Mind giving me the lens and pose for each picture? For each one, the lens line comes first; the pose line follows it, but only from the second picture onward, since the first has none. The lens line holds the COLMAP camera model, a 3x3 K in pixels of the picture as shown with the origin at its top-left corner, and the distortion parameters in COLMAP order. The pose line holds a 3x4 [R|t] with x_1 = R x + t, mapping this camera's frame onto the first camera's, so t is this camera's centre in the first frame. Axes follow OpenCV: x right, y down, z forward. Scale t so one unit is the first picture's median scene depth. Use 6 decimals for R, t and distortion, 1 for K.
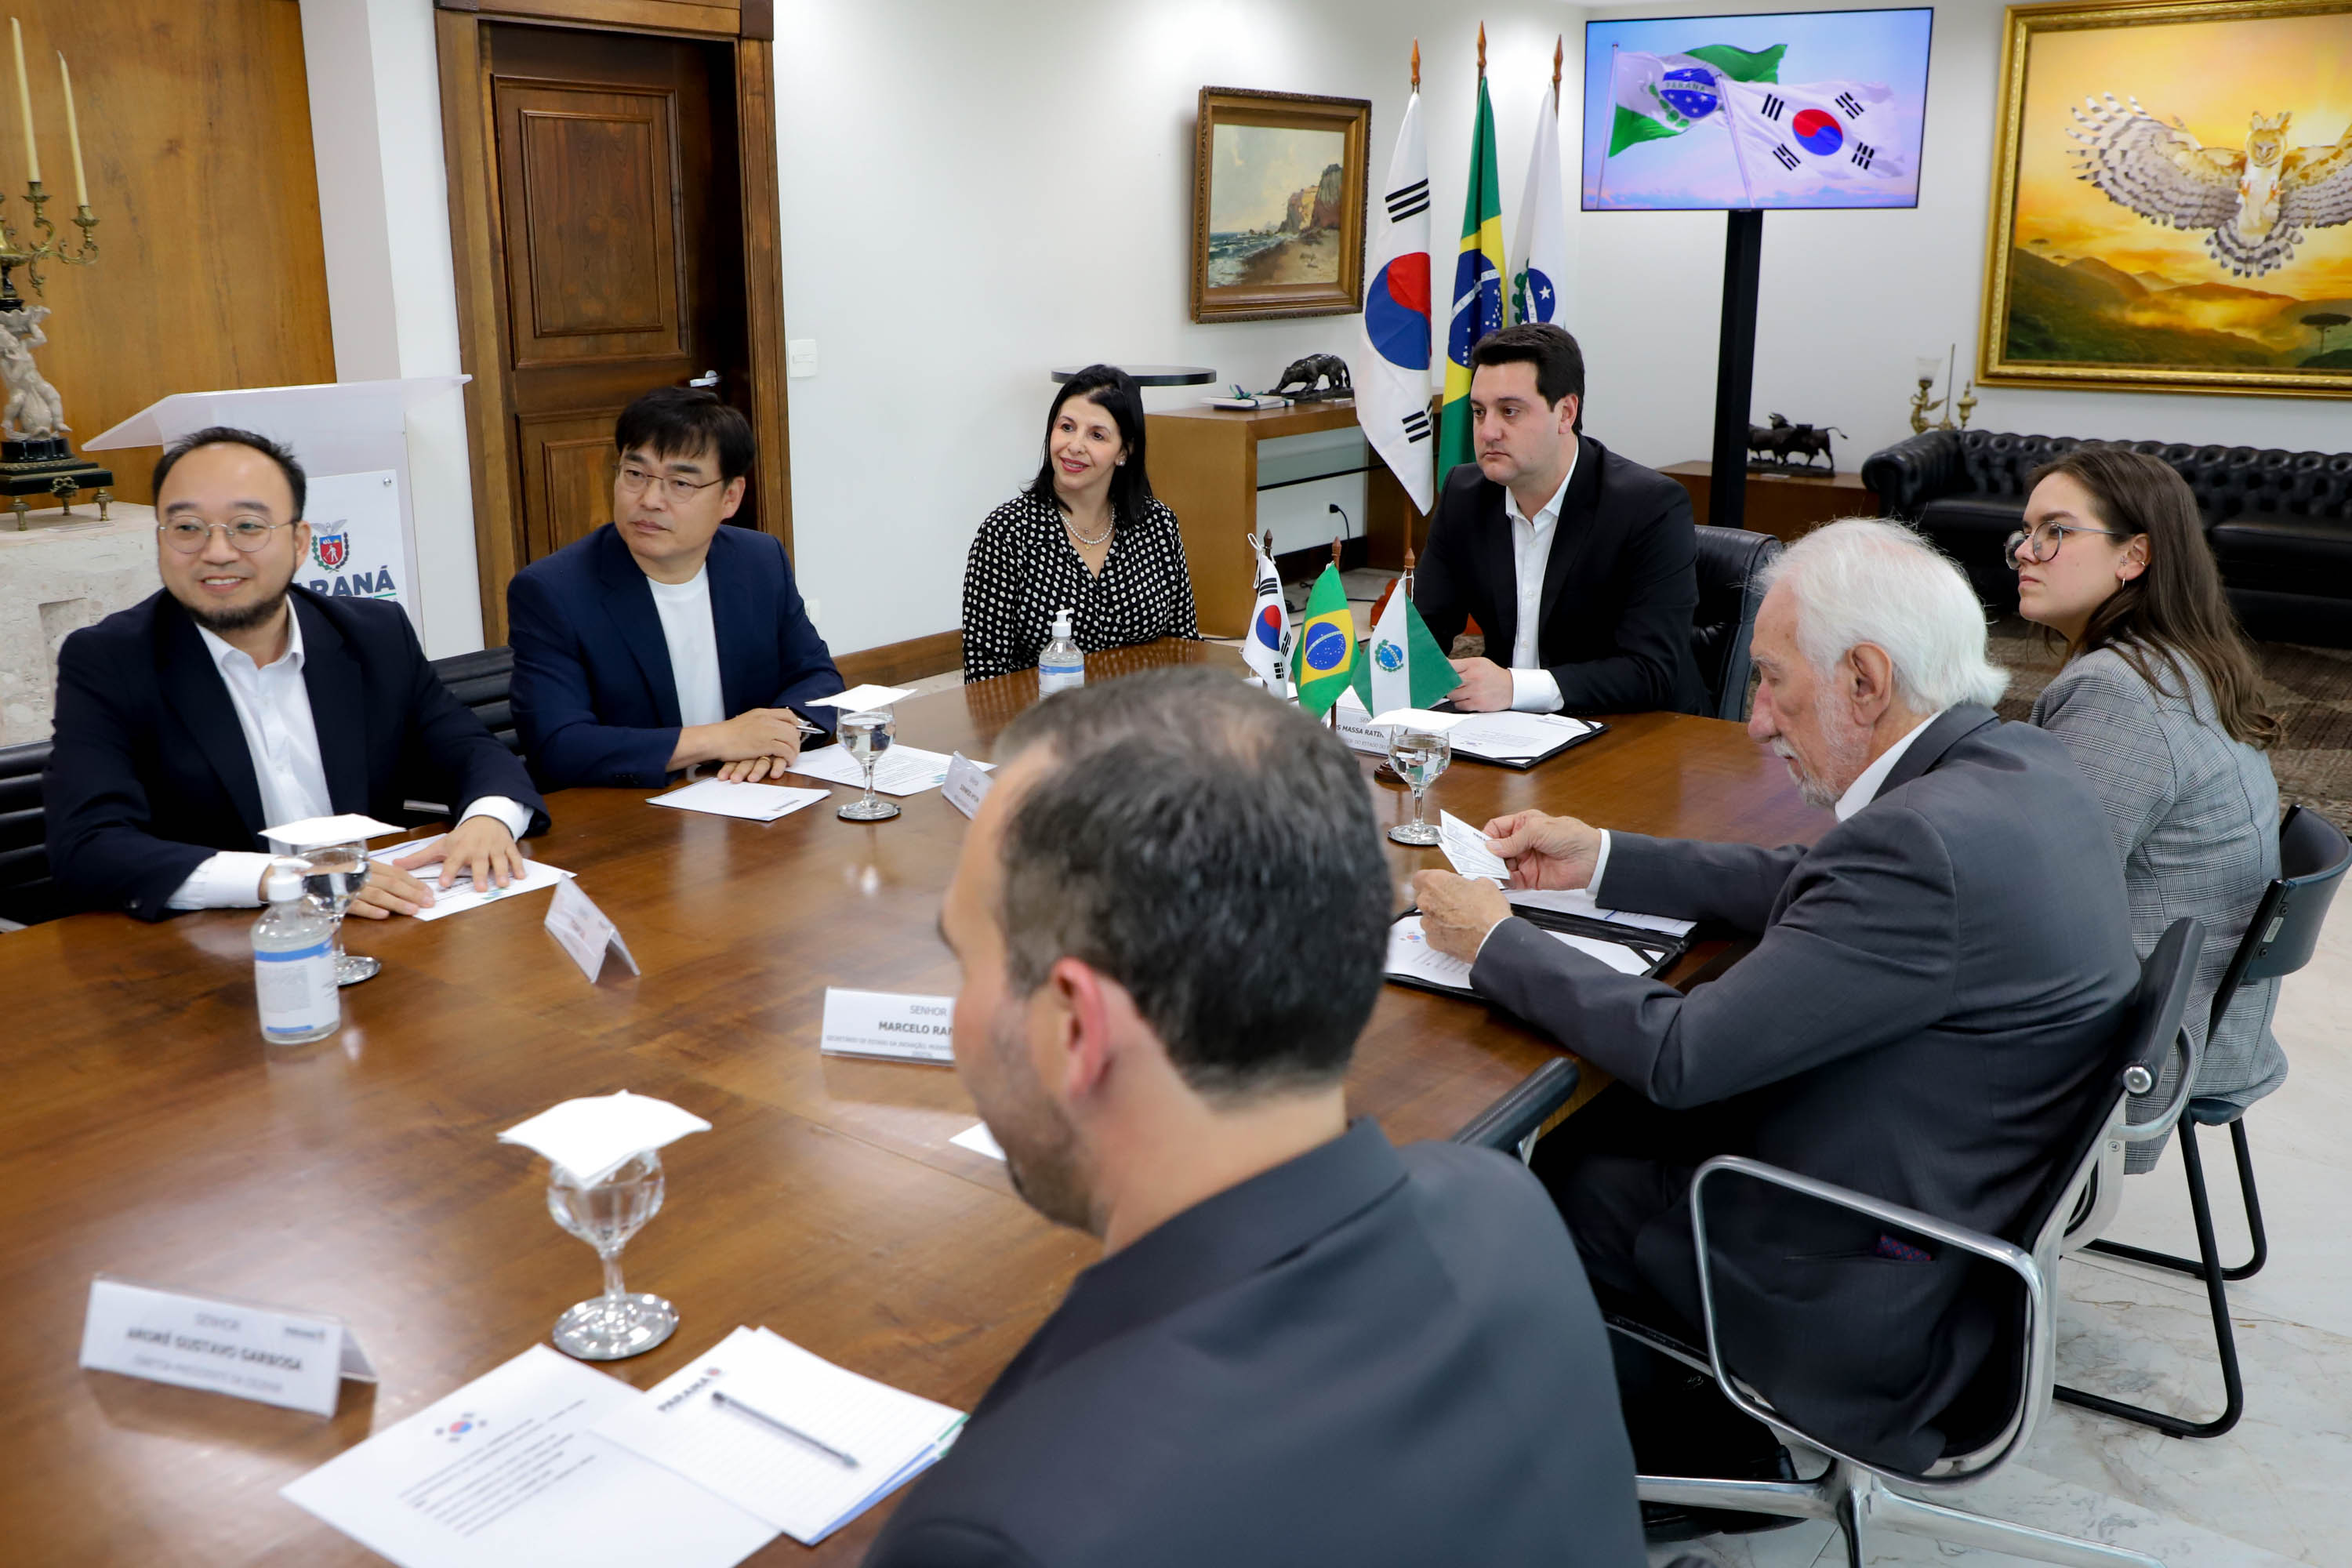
lens RADIAL K [[2026.4, 0, 1151.0], [0, 2026.4, 720.0], [0, 0, 1]] dist [-0.033922, 0.049685]
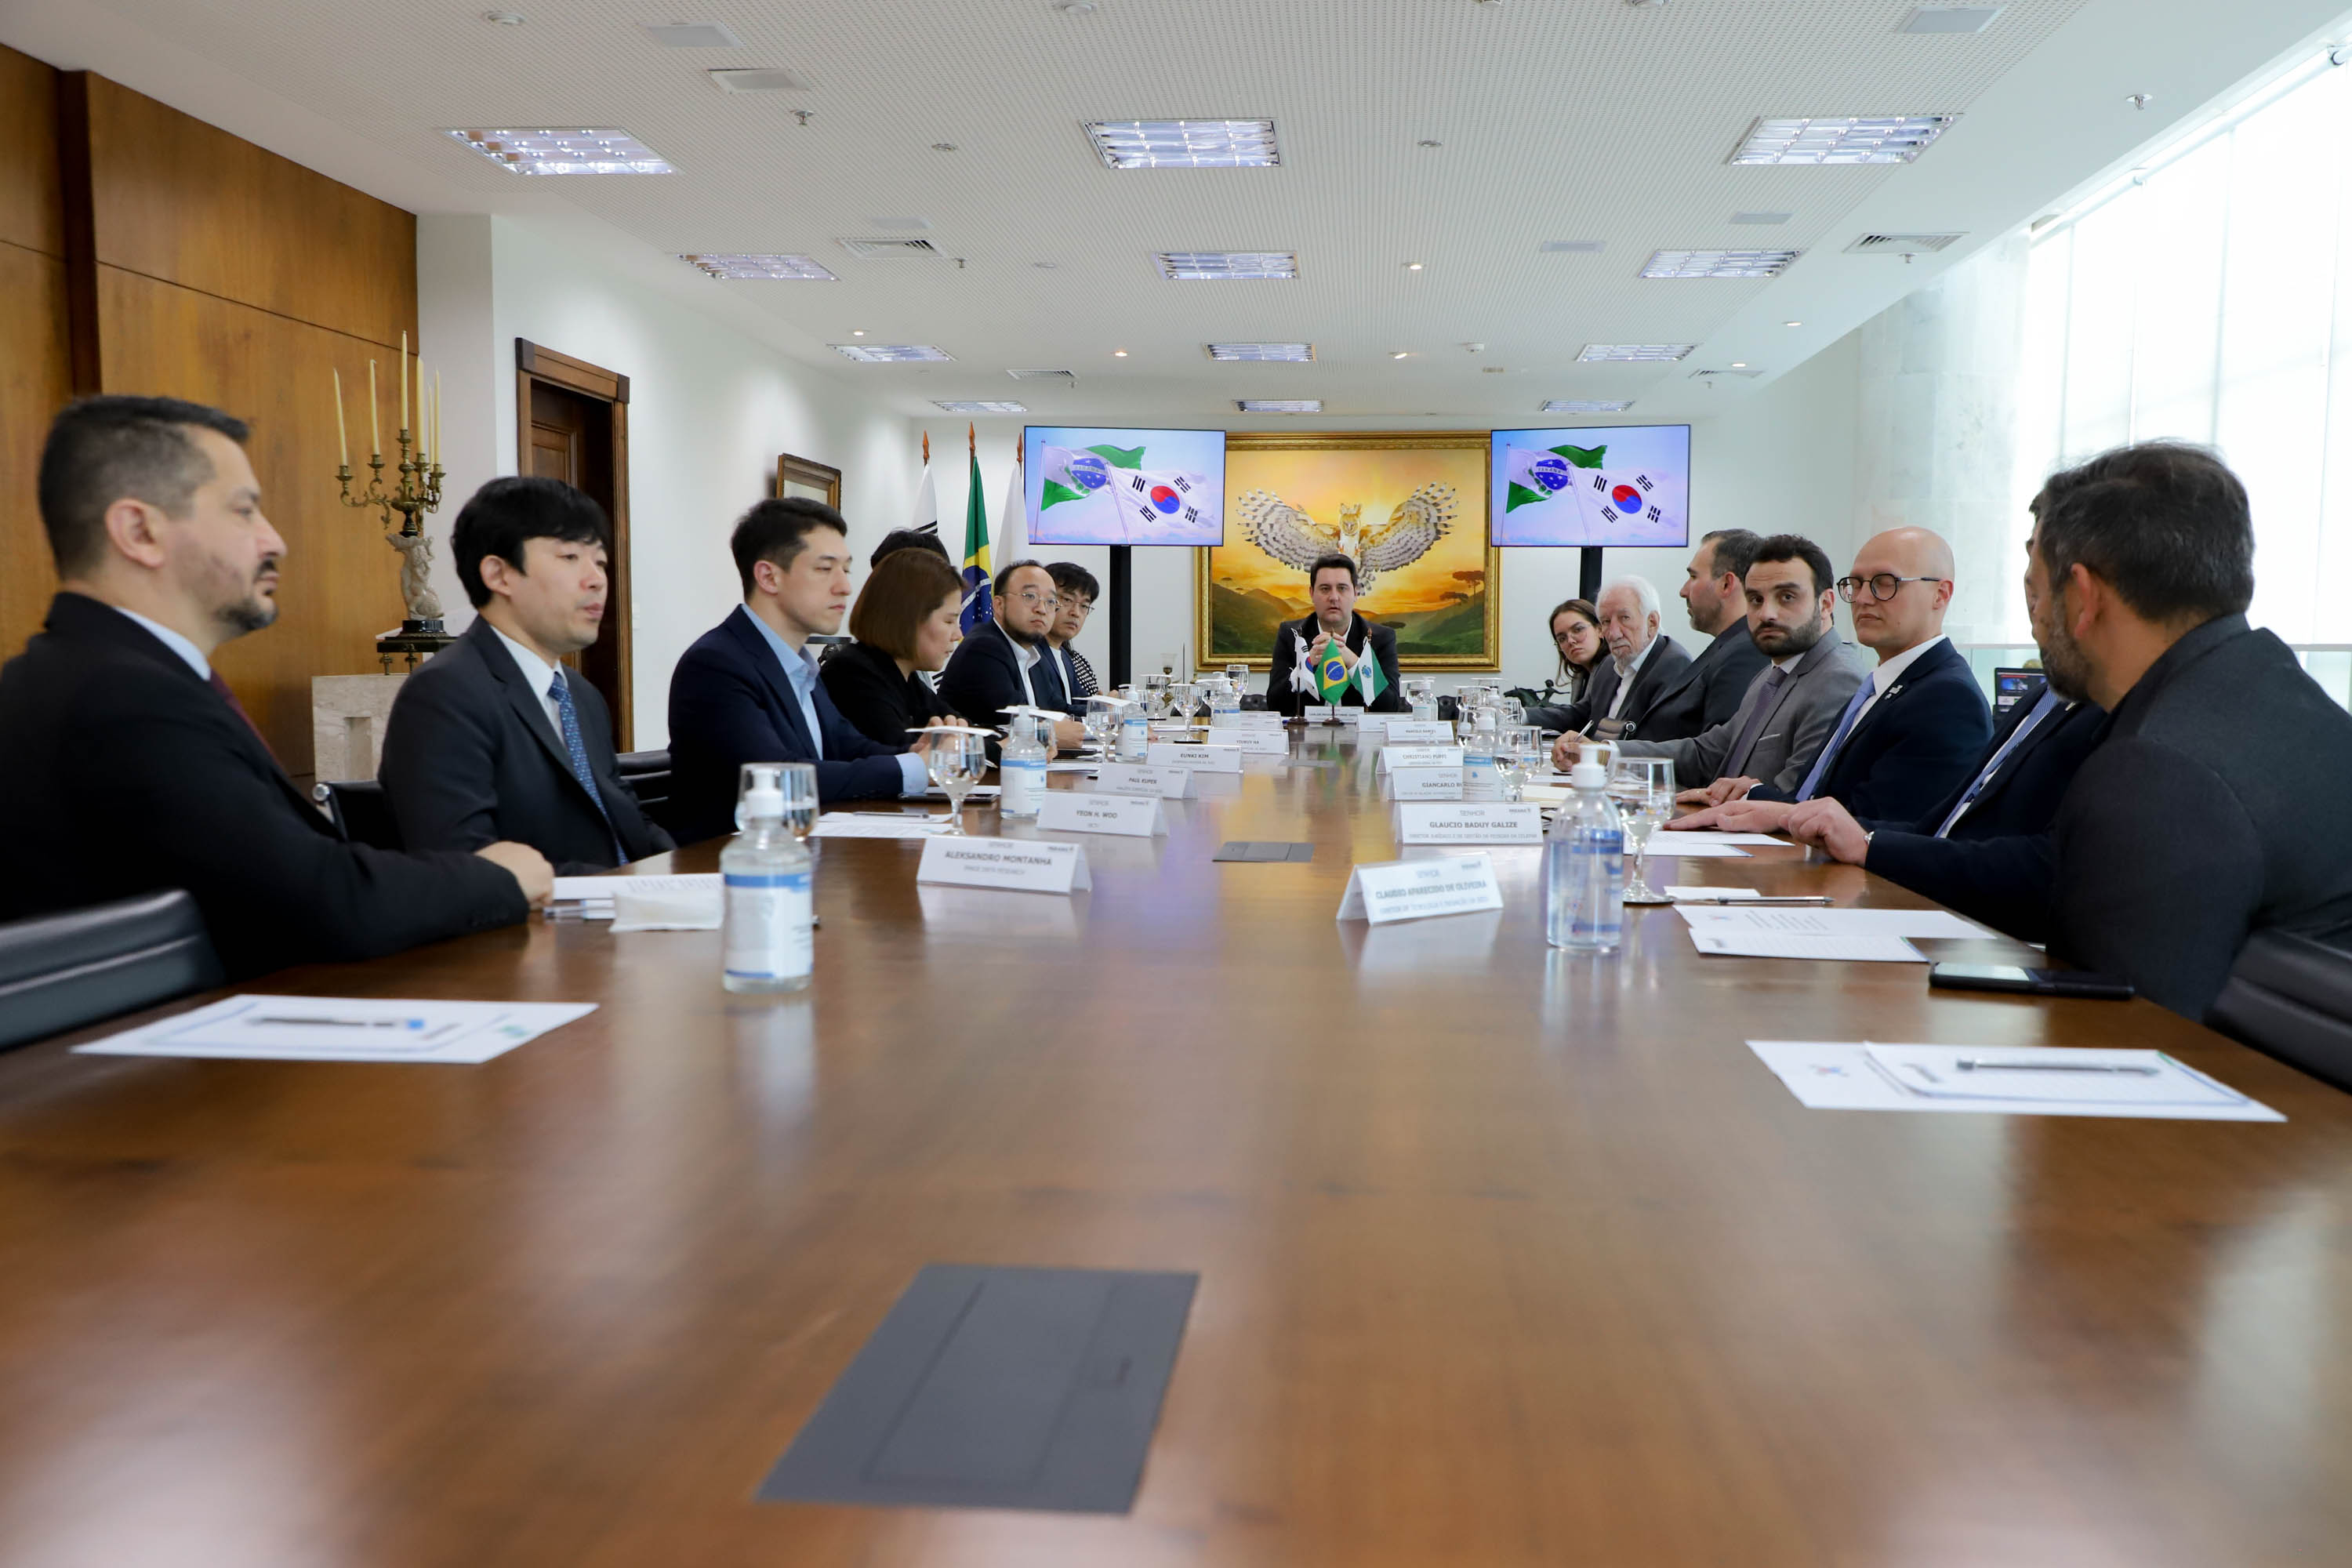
lens RADIAL K [[2026.4, 0, 1223.8], [0, 2026.4, 847.8], [0, 0, 1]] dist [-0.033922, 0.049685]
pose [[0.837672, -0.048478, 0.544017, -0.468124], [0.121402, 0.987662, -0.098921, 0.136573], [-0.532510, 0.148908, 0.833222, -0.309983]]
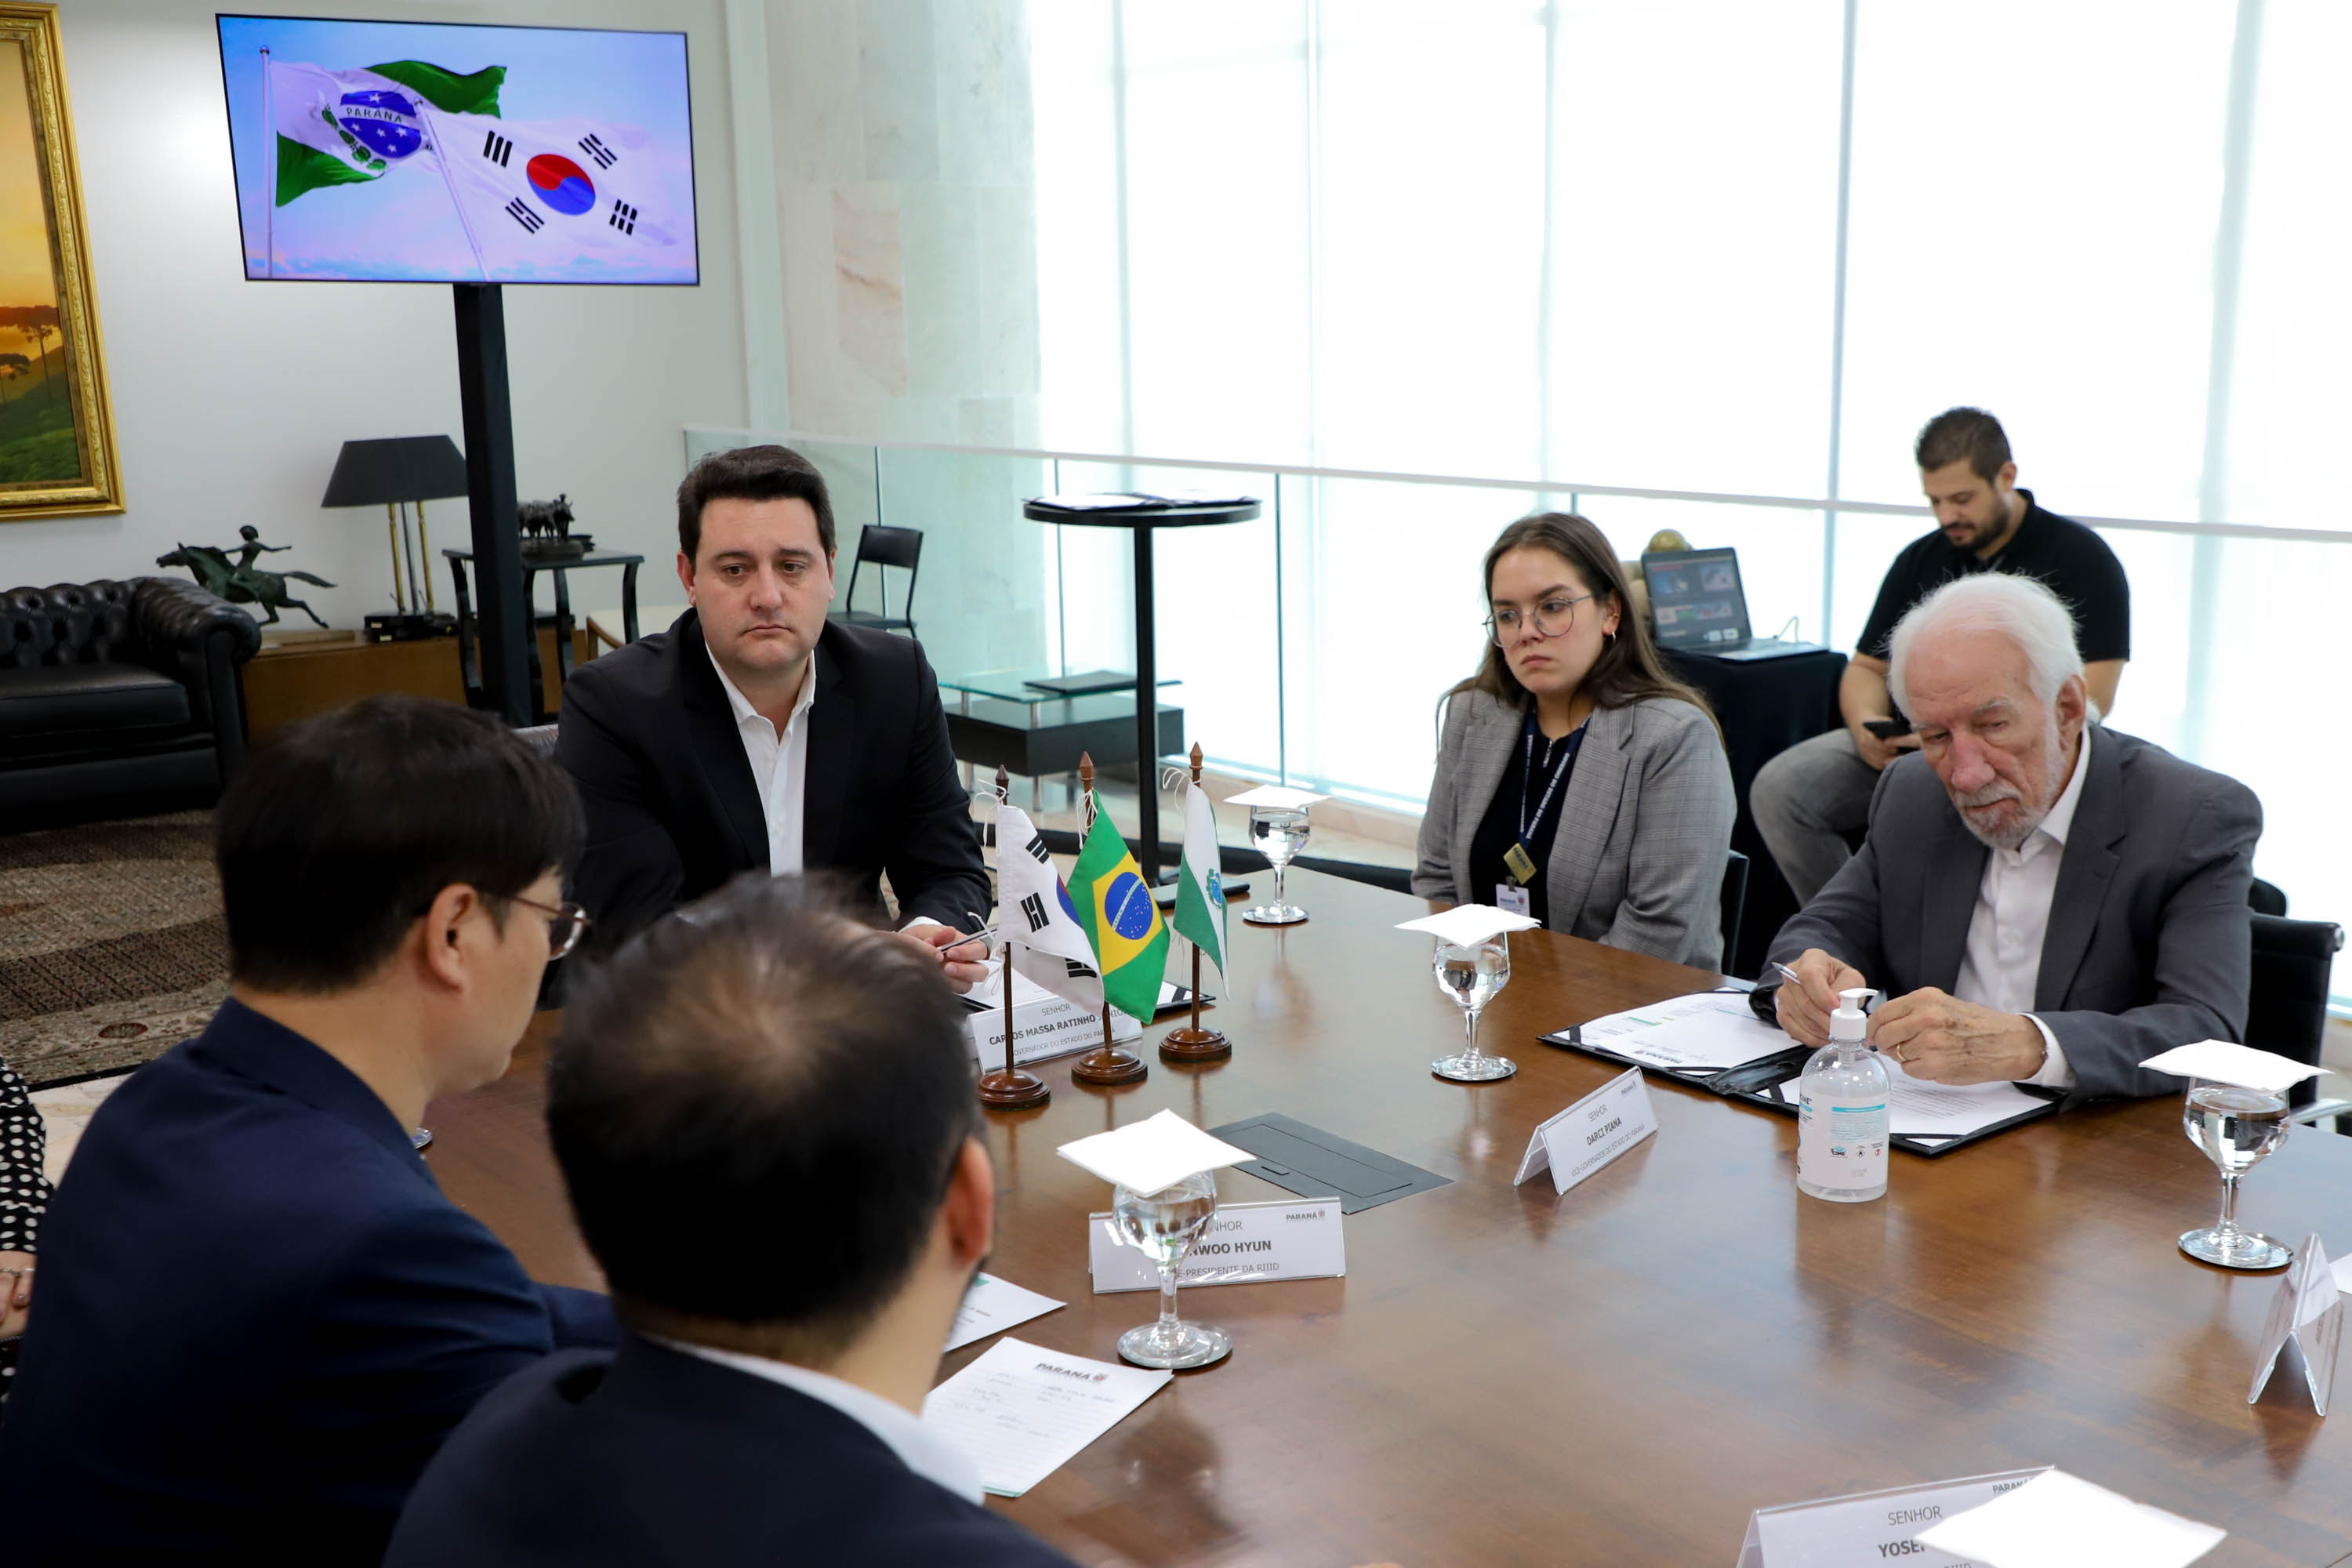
lens RADIAL K [[2452.5, 0, 1228.8], [0, 2452.5, 823.4], [0, 0, 1]] dist [0.085159, 0.000000]
pose [[0.242254, -0.207040, 0.947865, -0.246285], [0.246704, 0.957999, 0.146201, -0.063992], [-0.938323, 0.198424, 0.283157, 0.258558]]
